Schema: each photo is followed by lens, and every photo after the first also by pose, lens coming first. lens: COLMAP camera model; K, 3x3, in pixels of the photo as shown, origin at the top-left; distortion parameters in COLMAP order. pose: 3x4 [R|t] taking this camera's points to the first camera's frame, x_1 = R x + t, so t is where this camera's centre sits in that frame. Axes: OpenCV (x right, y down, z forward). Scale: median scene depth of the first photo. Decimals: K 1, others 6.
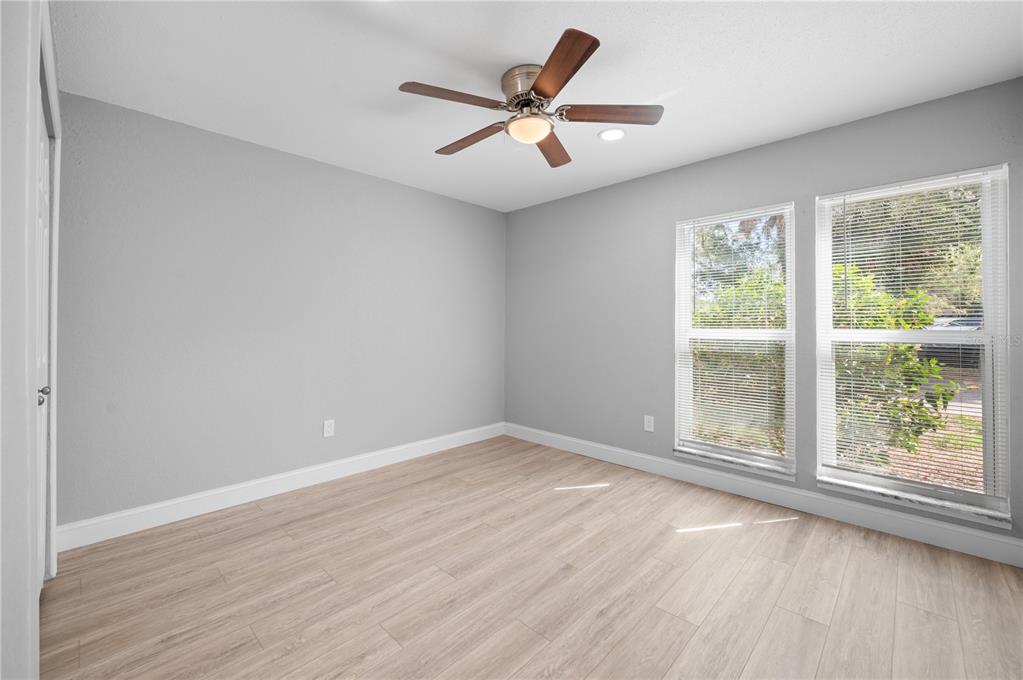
lens RADIAL K [[415.3, 0, 511.5], [0, 415.3, 321.7], [0, 0, 1]] dist [-0.000751, -0.000344]
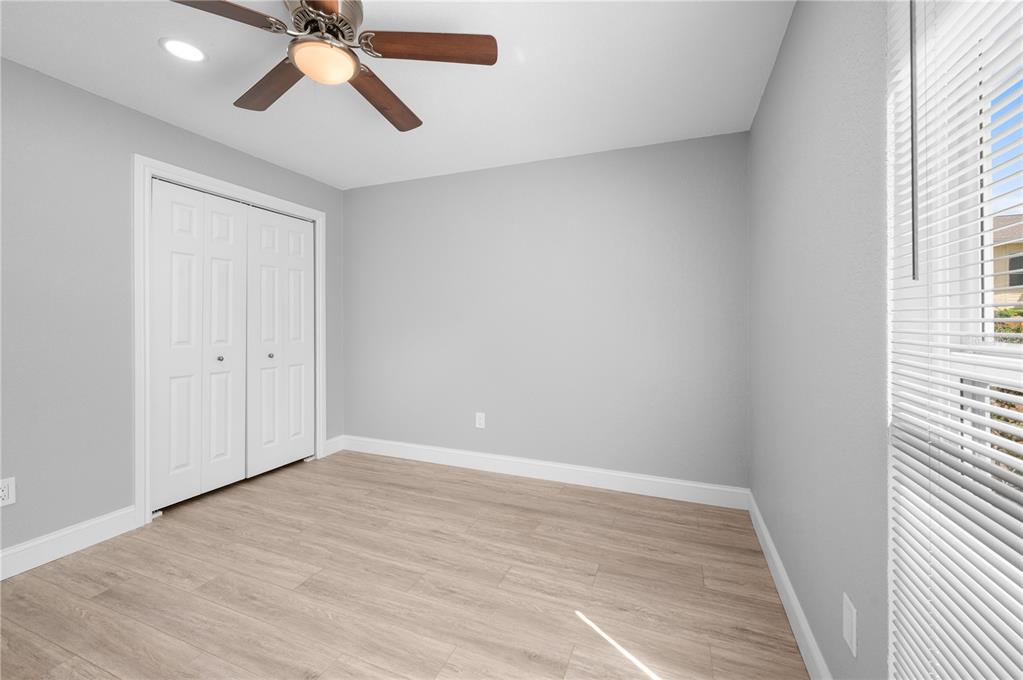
lens RADIAL K [[415.3, 0, 511.5], [0, 415.3, 321.7], [0, 0, 1]] dist [-0.000751, -0.000344]
pose [[0.378153, -0.001985, -0.925741, 0.675874], [0.004078, 0.999992, -0.000478, 0.005988], [0.925734, -0.003594, 0.378158, 0.795387]]
